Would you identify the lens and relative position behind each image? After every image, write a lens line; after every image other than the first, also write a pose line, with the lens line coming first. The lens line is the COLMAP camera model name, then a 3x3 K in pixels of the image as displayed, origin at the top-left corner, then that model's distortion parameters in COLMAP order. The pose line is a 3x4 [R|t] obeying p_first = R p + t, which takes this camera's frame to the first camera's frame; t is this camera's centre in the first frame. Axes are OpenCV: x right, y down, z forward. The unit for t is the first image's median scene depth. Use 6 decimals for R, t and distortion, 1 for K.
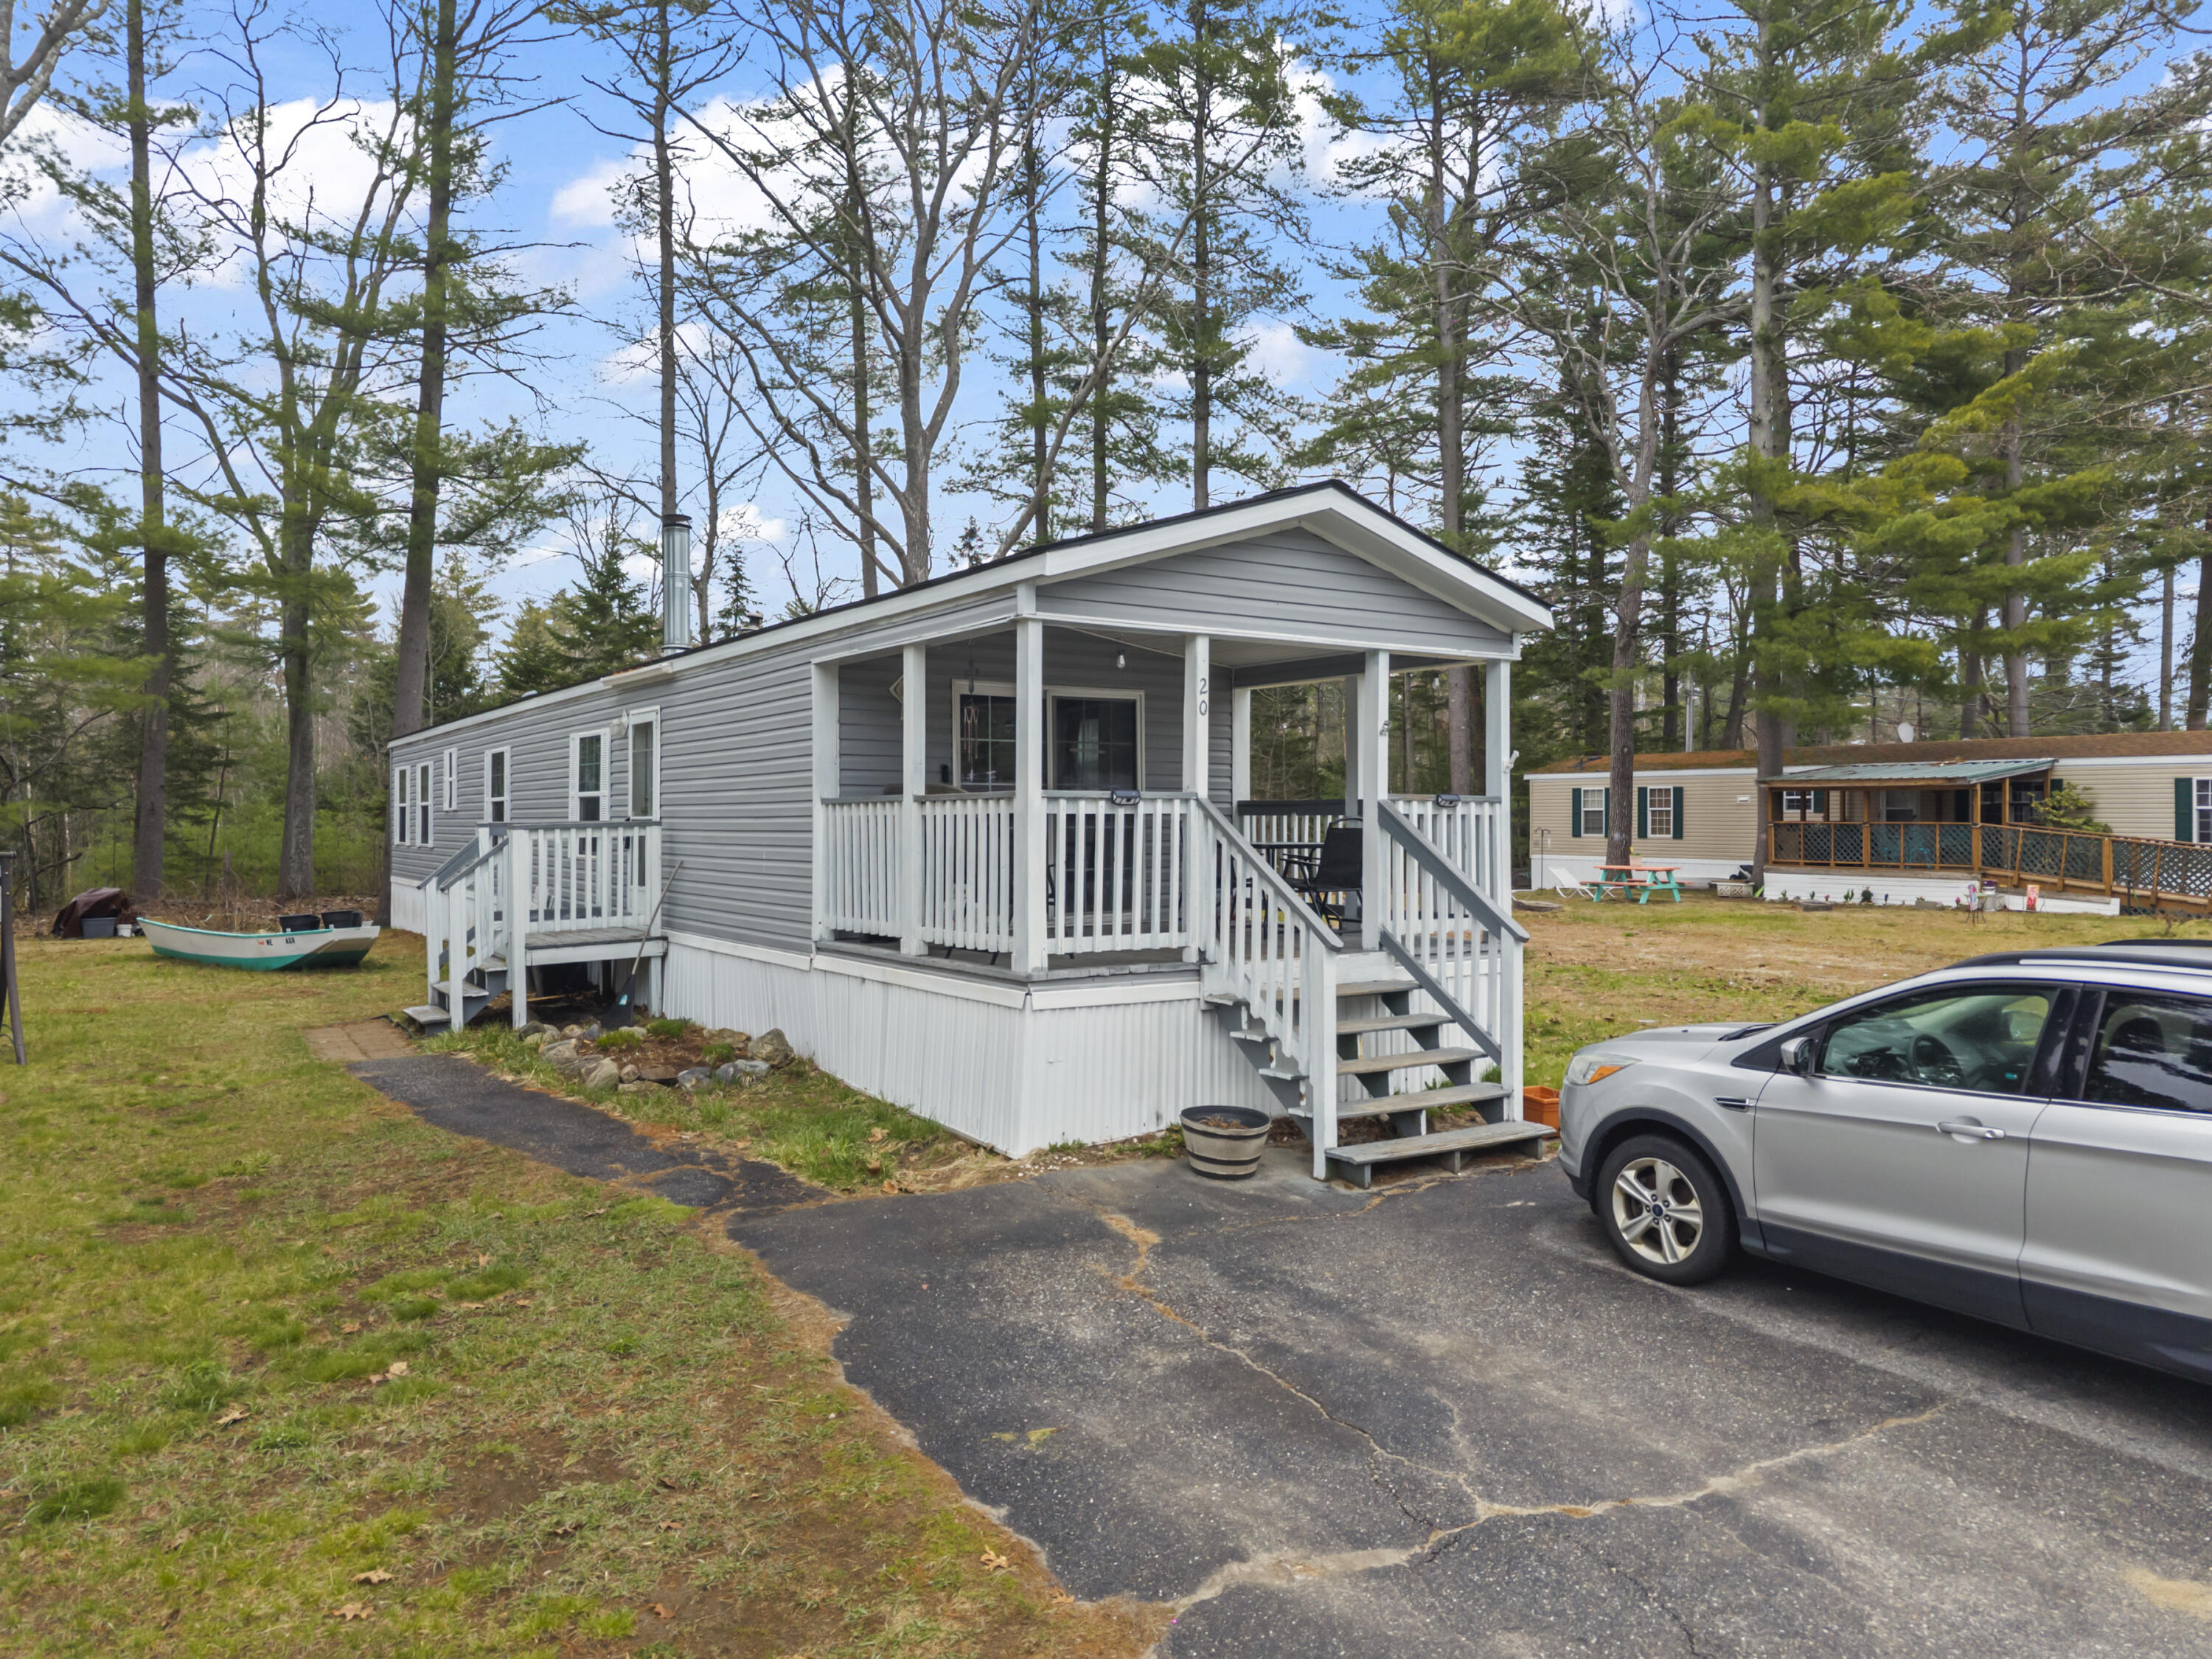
lens RADIAL K [[1509.0, 0, 1115.8], [0, 1509.0, 833.7], [0, 0, 1]] dist [0.002812, -0.000163]
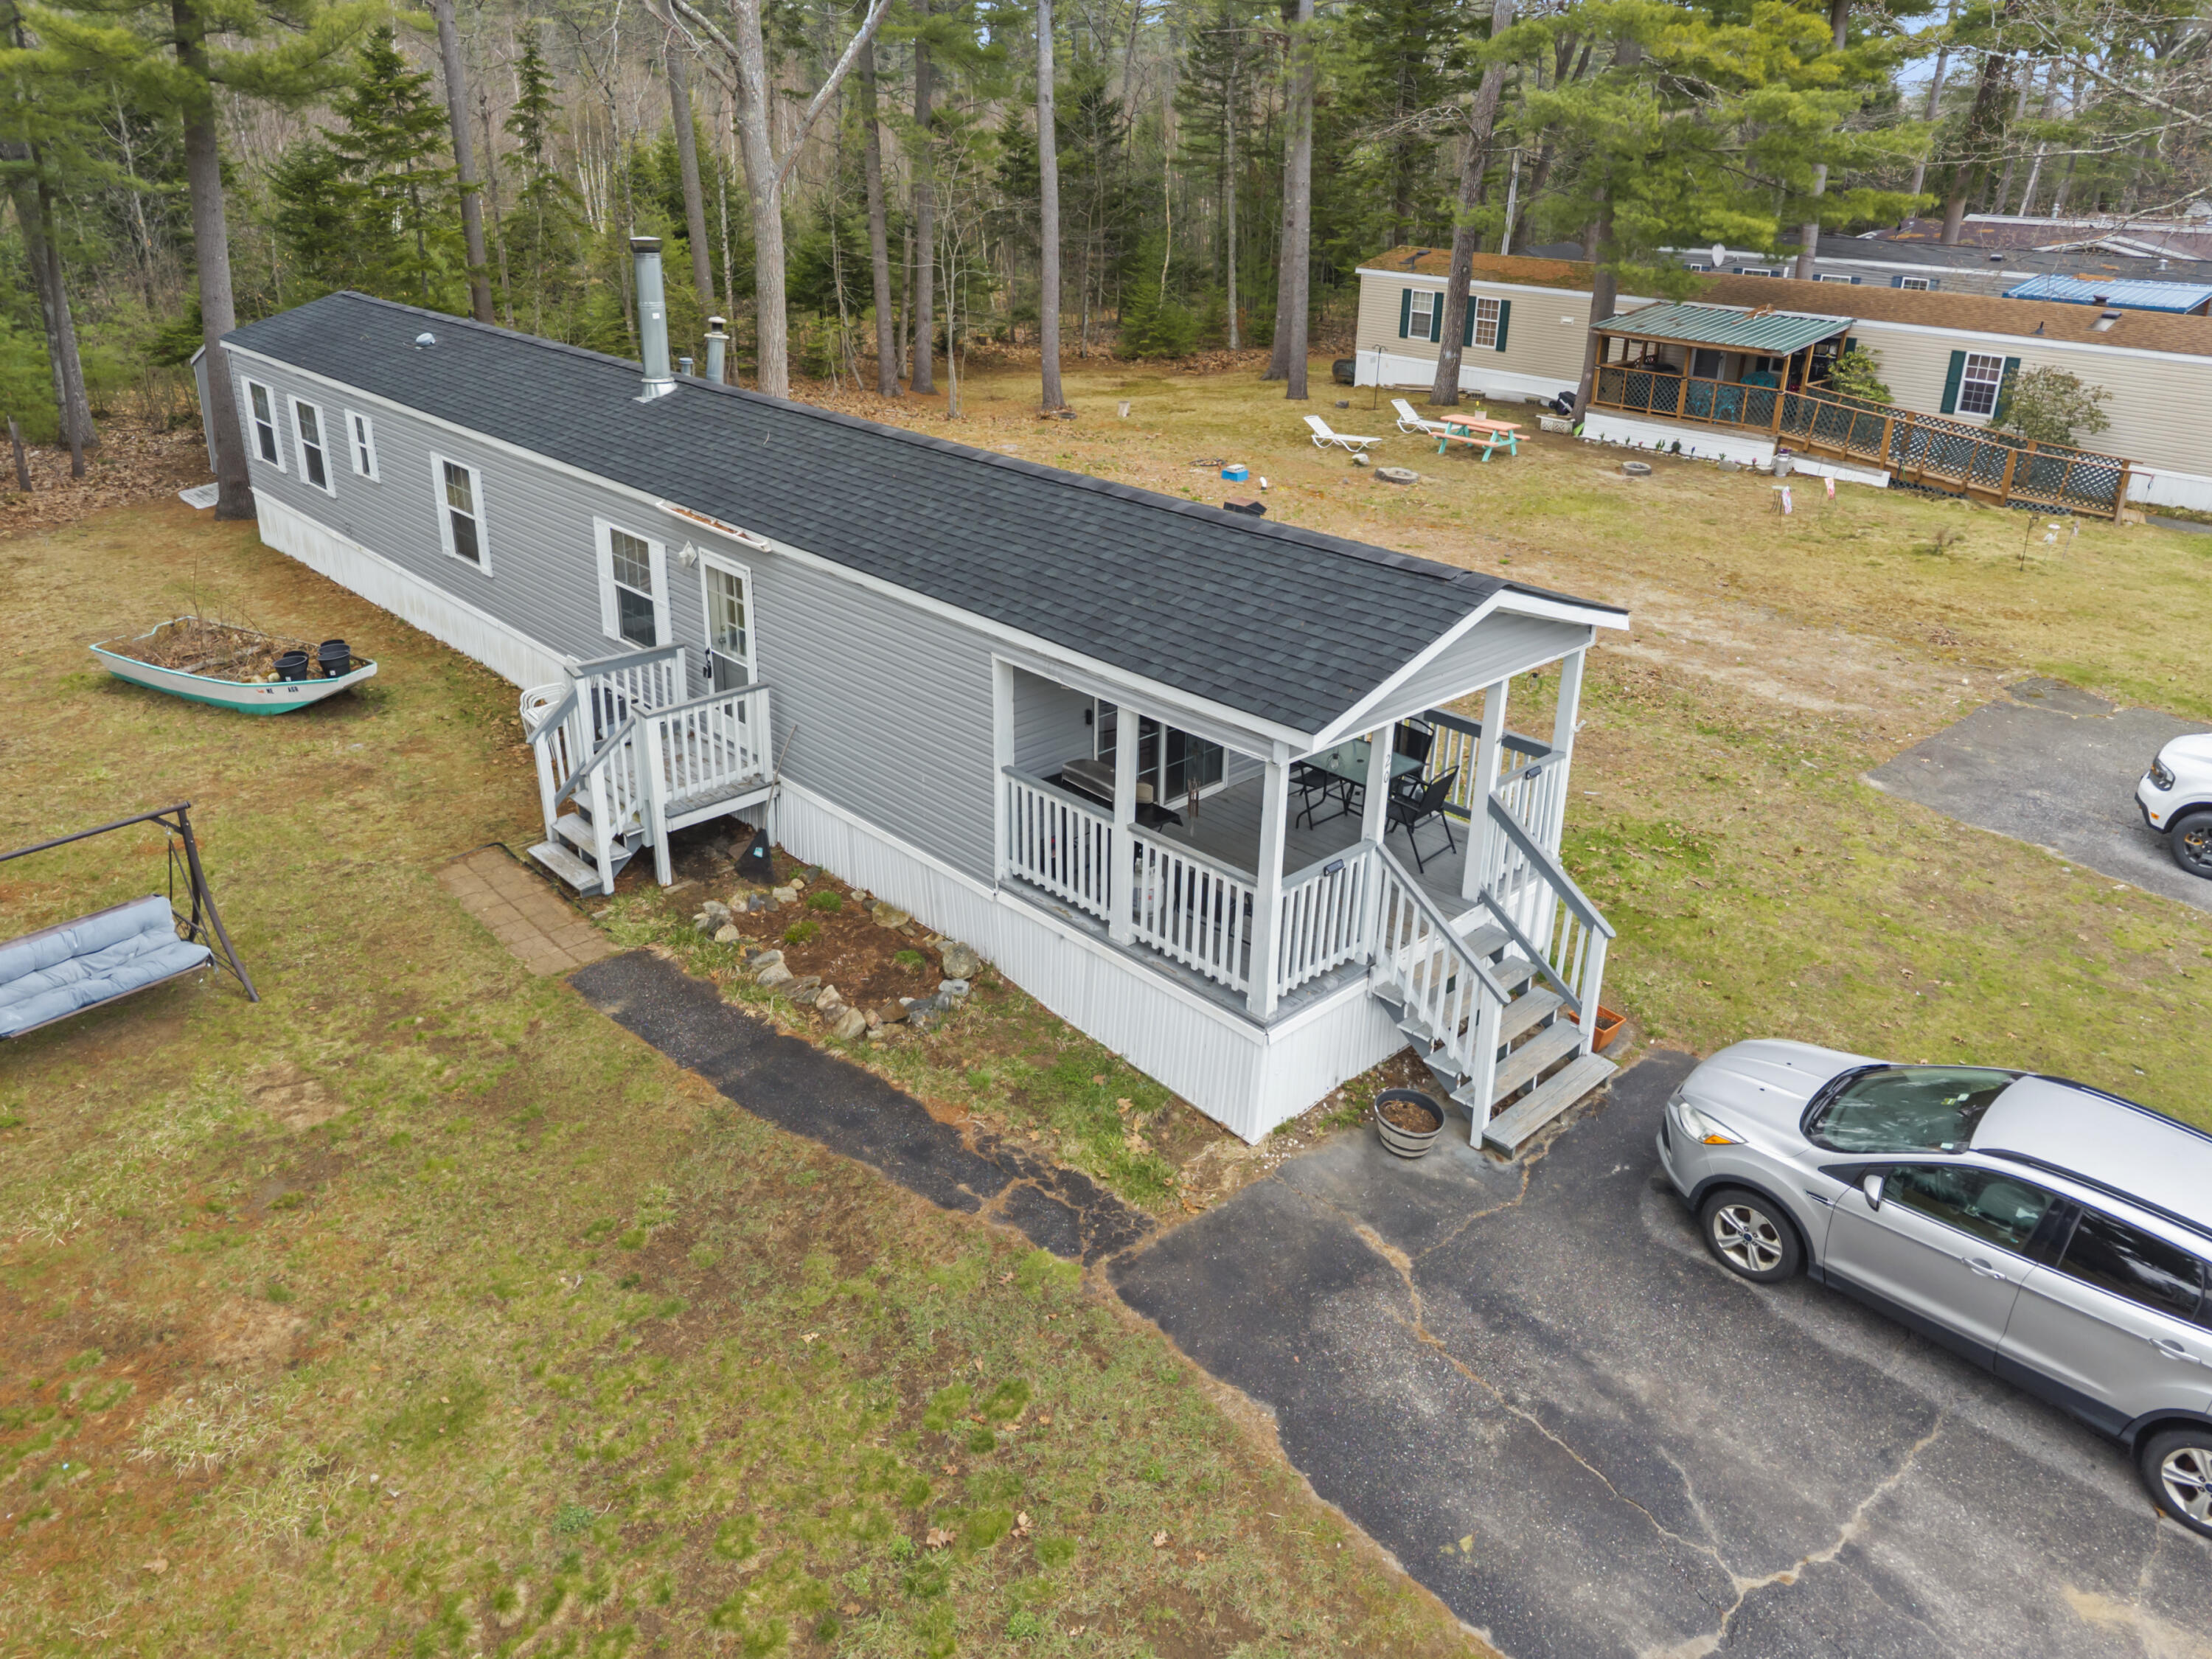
lens RADIAL K [[1550.5, 0, 1115.9], [0, 1550.5, 705.3], [0, 0, 1]] dist [0.000983, 0.000719]
pose [[0.983356, -0.040109, 0.177208, -0.416193], [-0.024134, 0.937853, 0.346192, -0.623515], [-0.180080, -0.344707, 0.921275, -0.100387]]
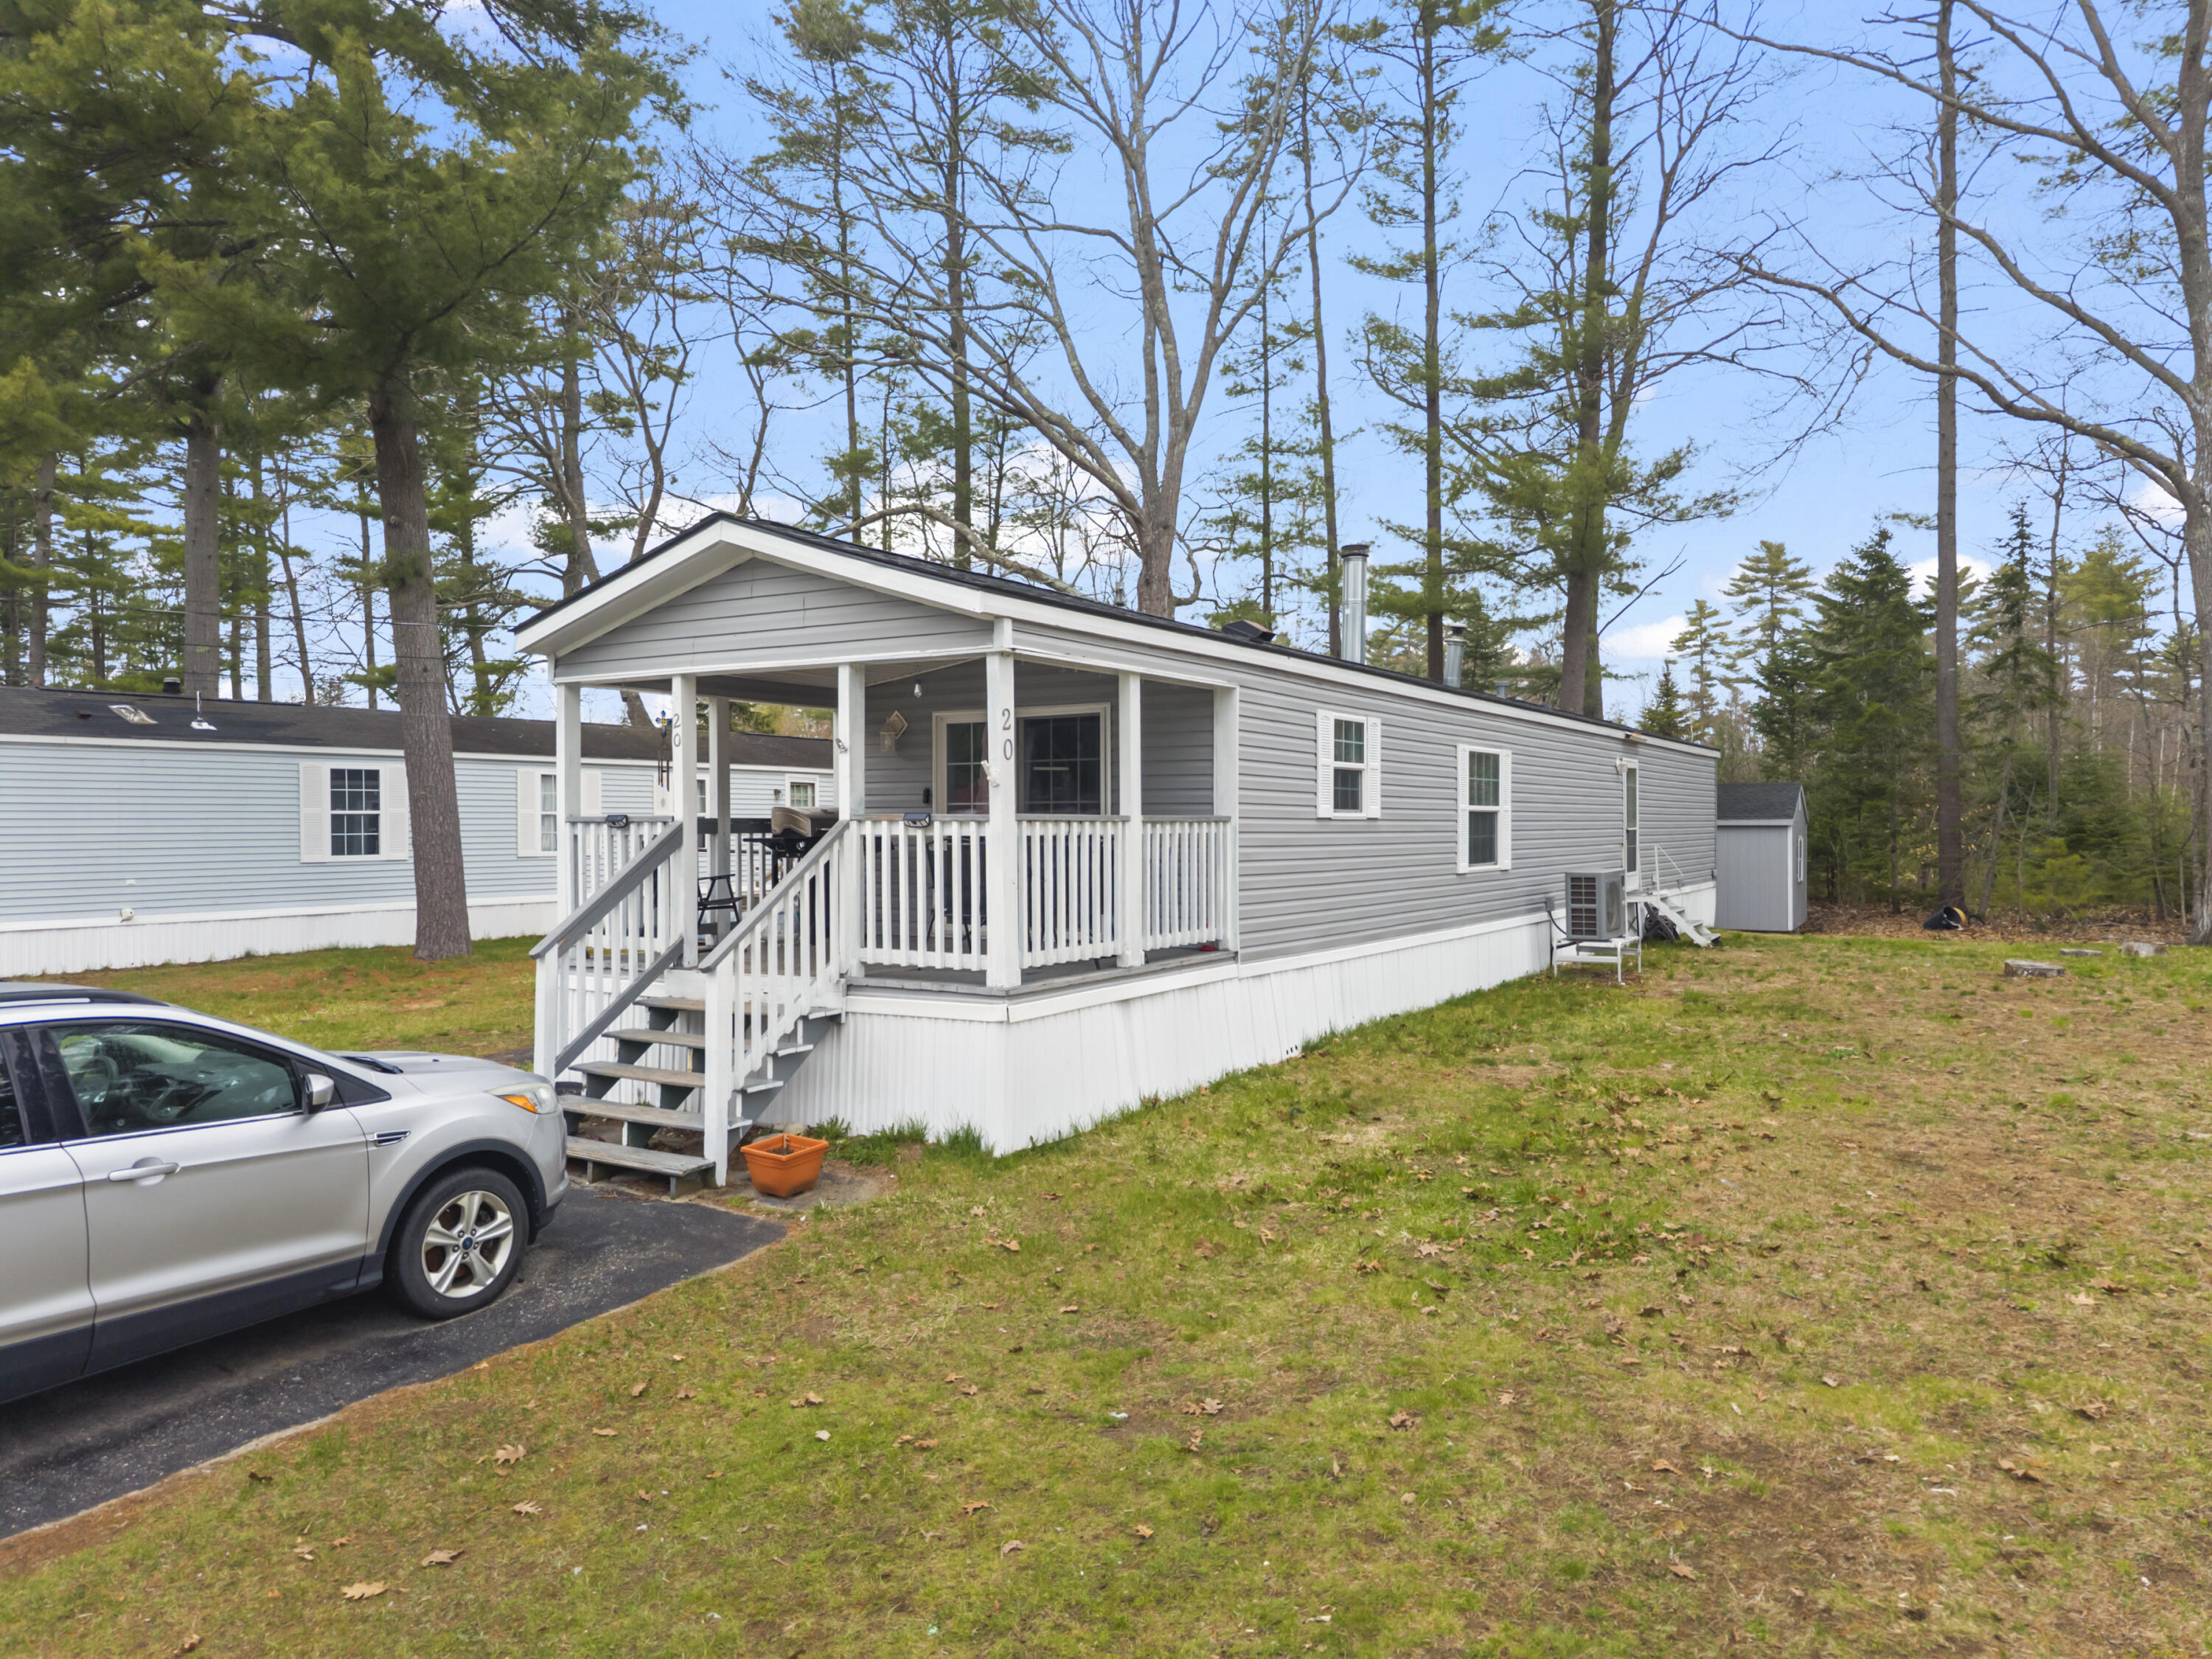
lens RADIAL K [[1509.0, 0, 1115.8], [0, 1509.0, 833.7], [0, 0, 1]] dist [0.002812, -0.000163]
pose [[0.412829, 0.004972, -0.910795, 1.343027], [-0.005926, 0.999979, 0.002773, -0.023777], [0.910789, 0.004253, 0.412849, 0.911839]]
